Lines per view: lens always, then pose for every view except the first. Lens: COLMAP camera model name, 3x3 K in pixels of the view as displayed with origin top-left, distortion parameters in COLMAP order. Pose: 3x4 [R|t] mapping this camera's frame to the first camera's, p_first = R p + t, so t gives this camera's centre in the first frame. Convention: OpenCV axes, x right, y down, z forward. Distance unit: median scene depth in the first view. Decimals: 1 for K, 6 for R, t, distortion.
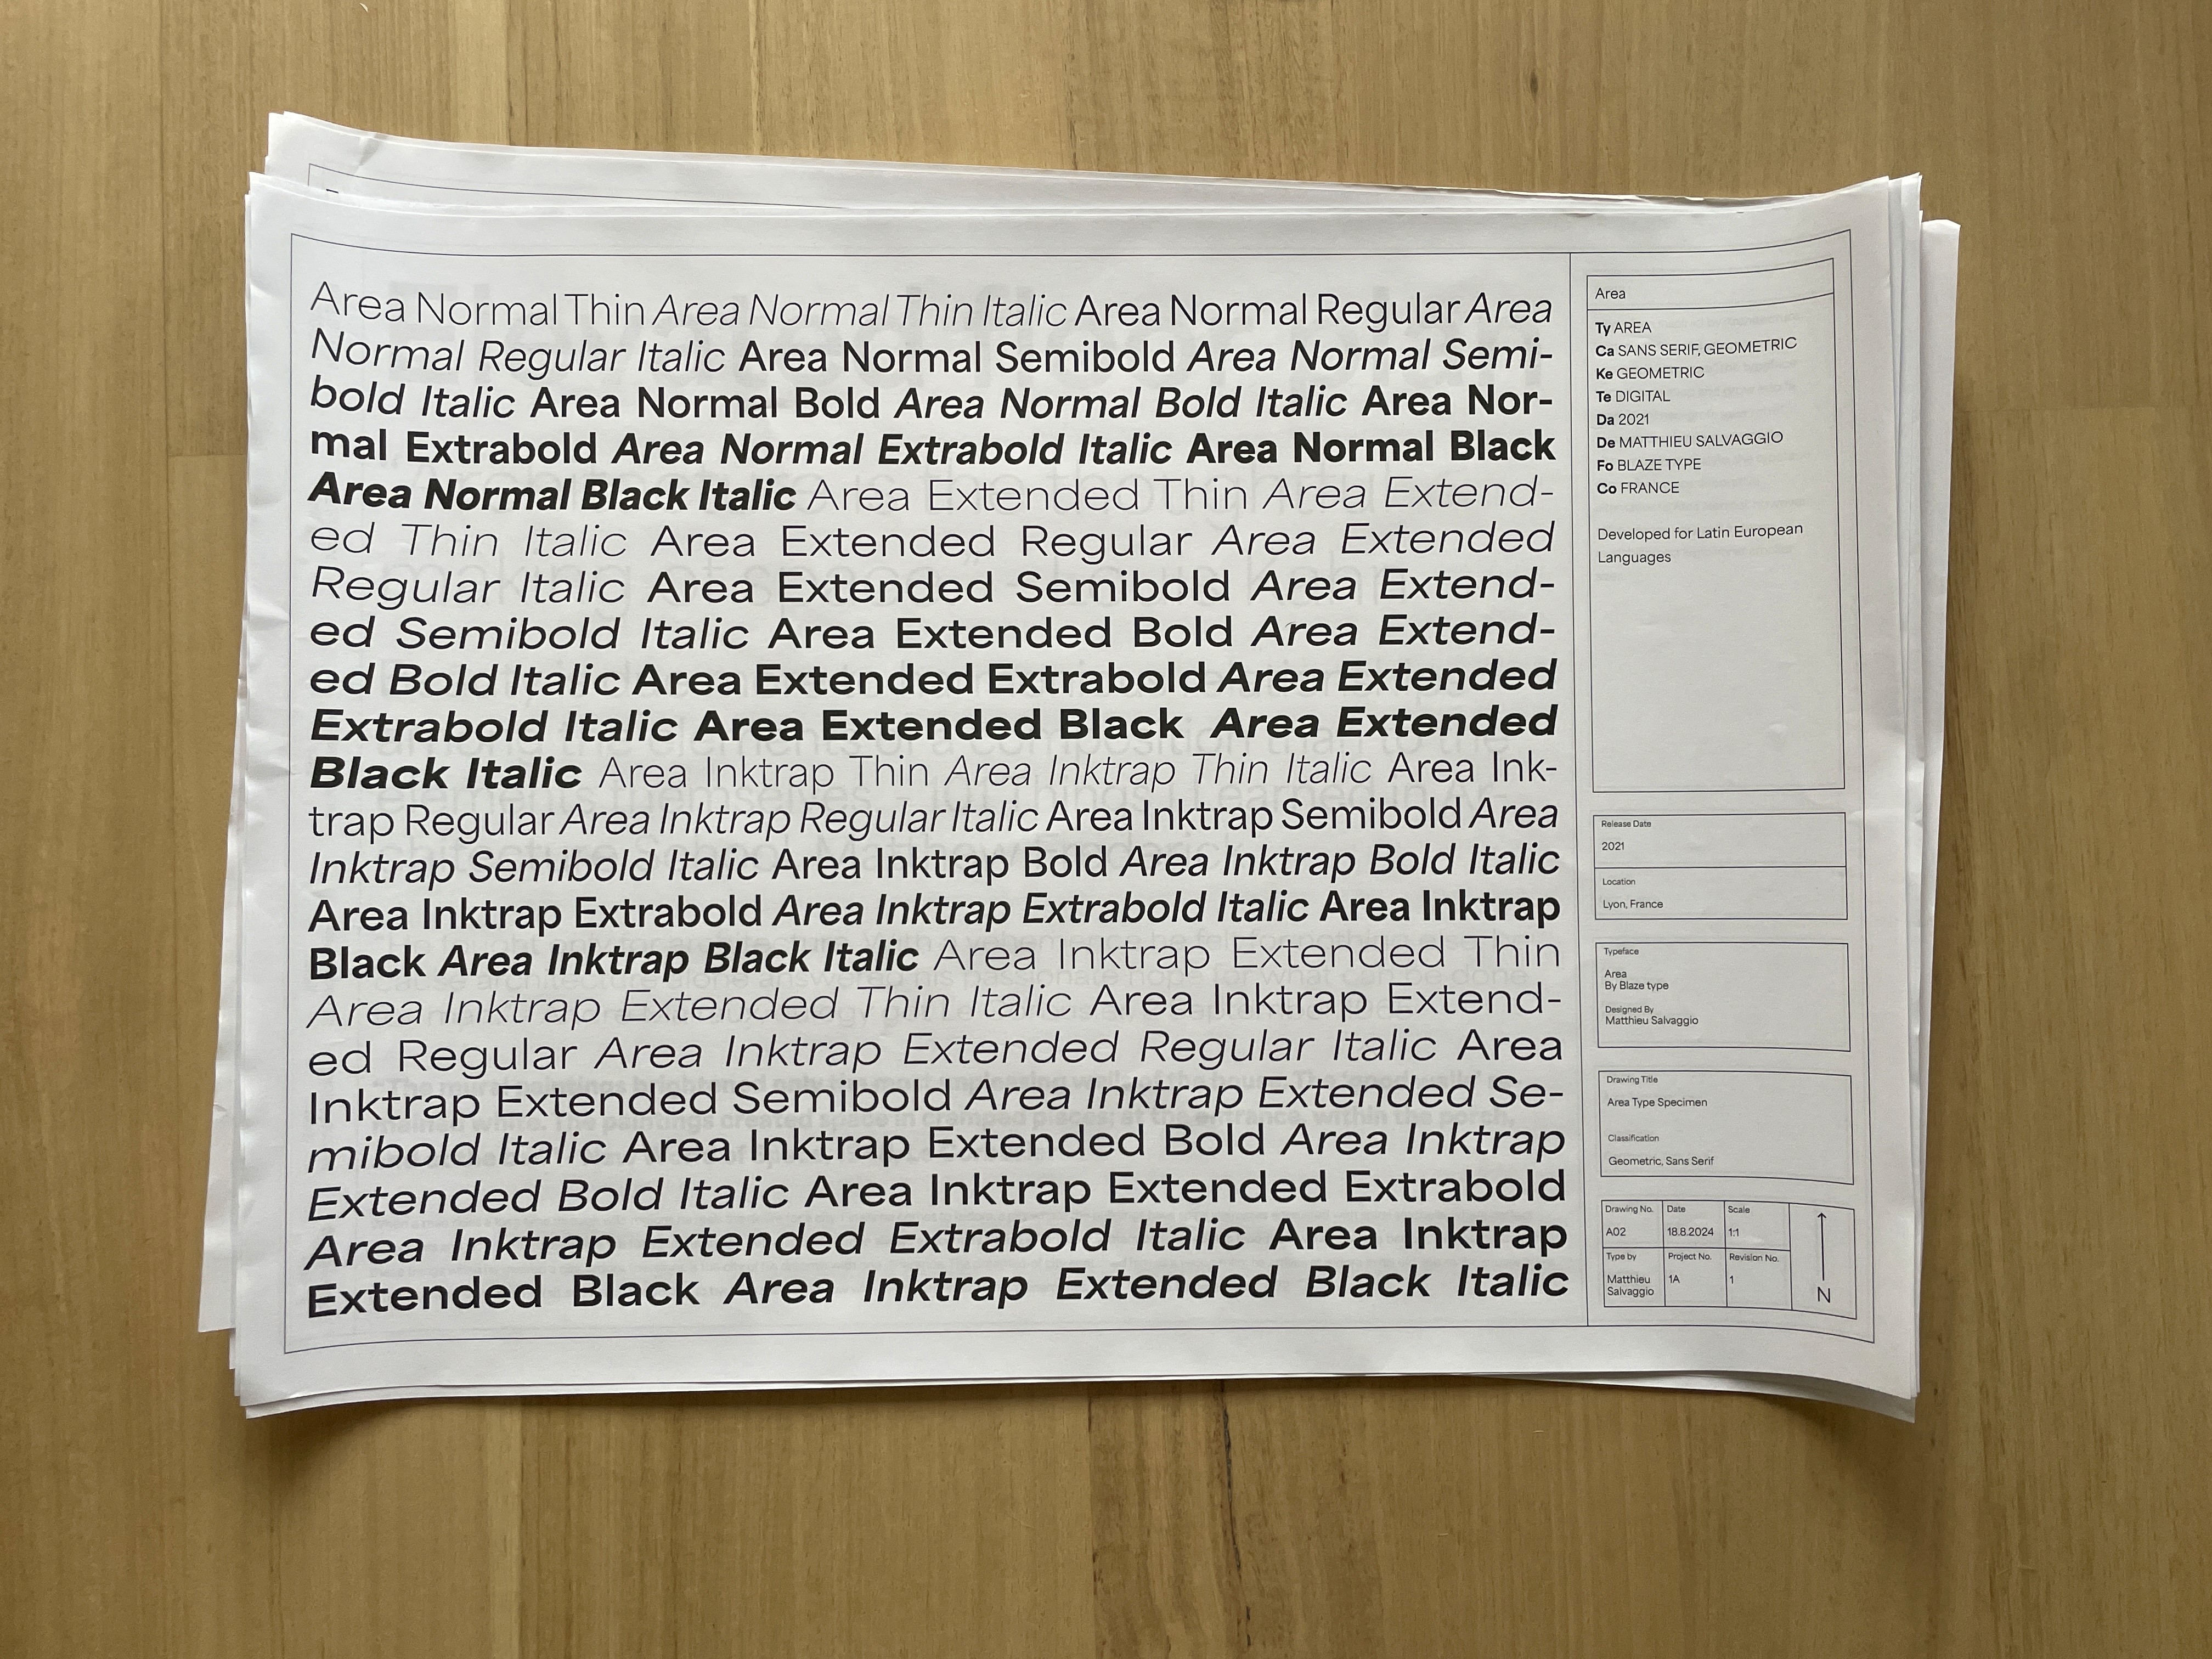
lens RADIAL K [[1671.7, 0, 1106.0], [0, 1671.7, 829.5], [0, 0, 1]] dist [0.075295, -0.107828]
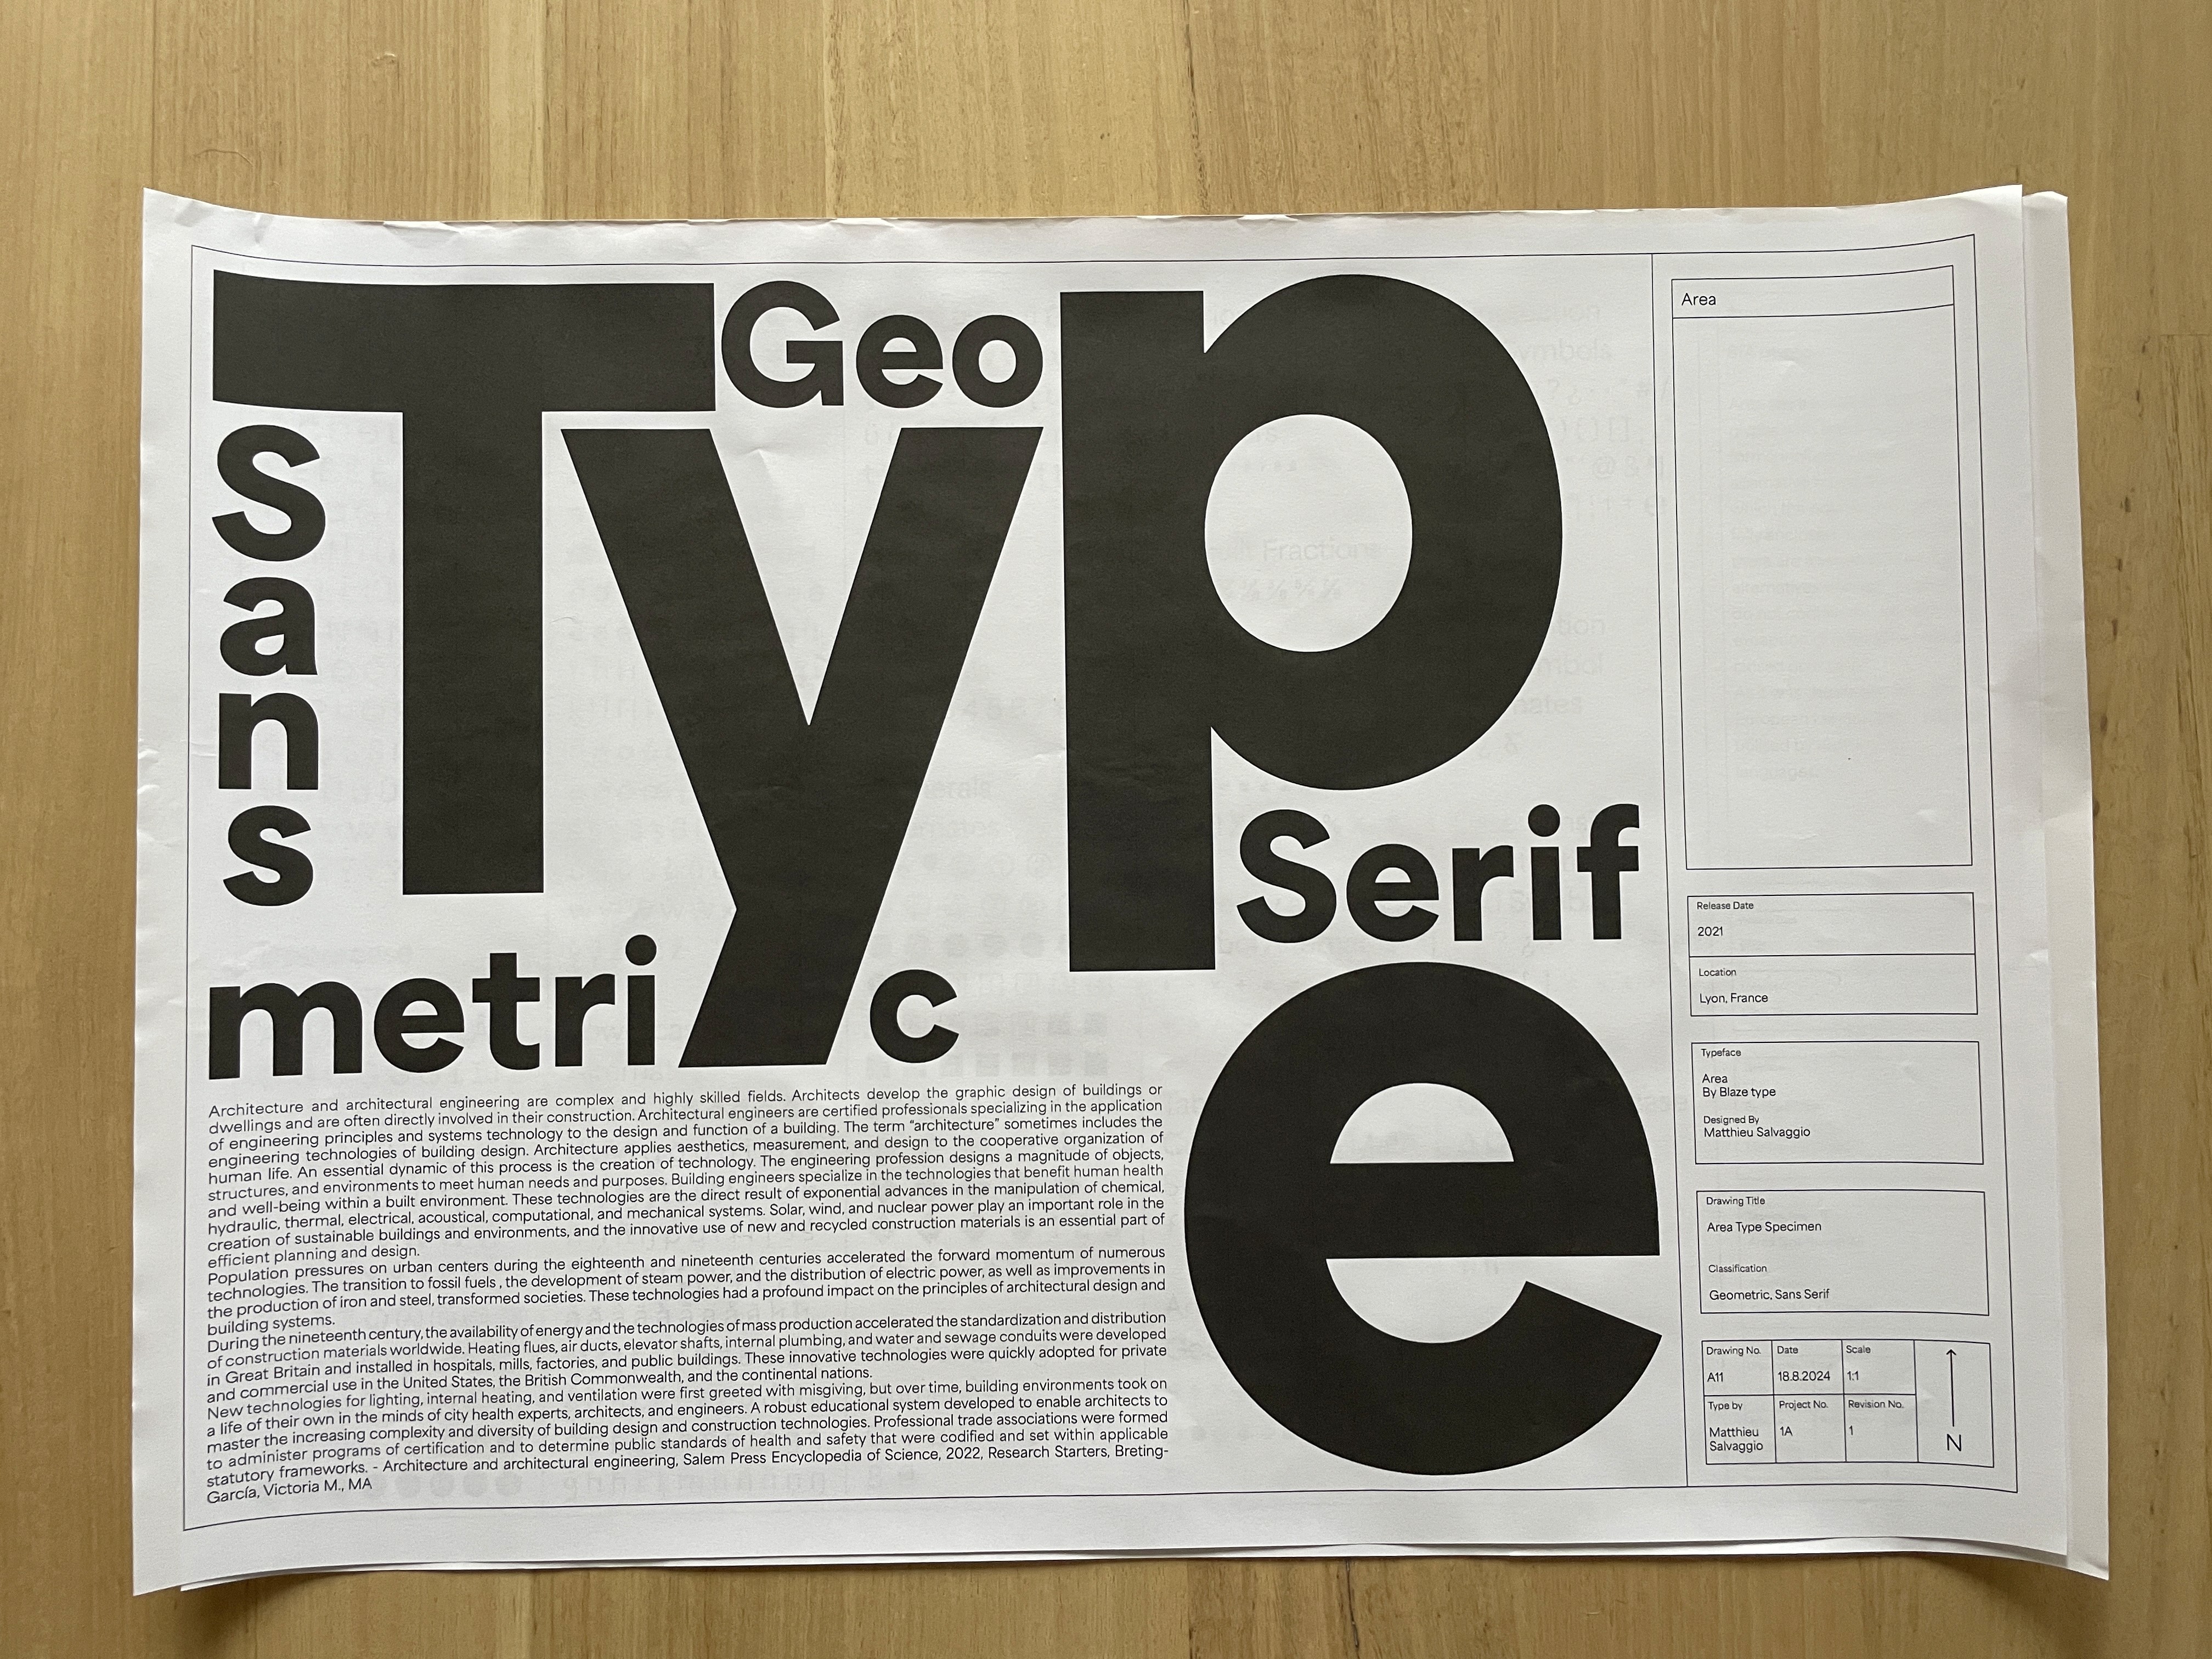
lens RADIAL K [[1671.7, 0, 1106.0], [0, 1671.7, 829.5], [0, 0, 1]] dist [0.075295, -0.107828]
pose [[0.999890, 0.014338, -0.003883, -0.052801], [-0.014371, 0.999858, -0.008759, 0.026249], [0.003757, 0.008813, 0.999954, 0.126648]]
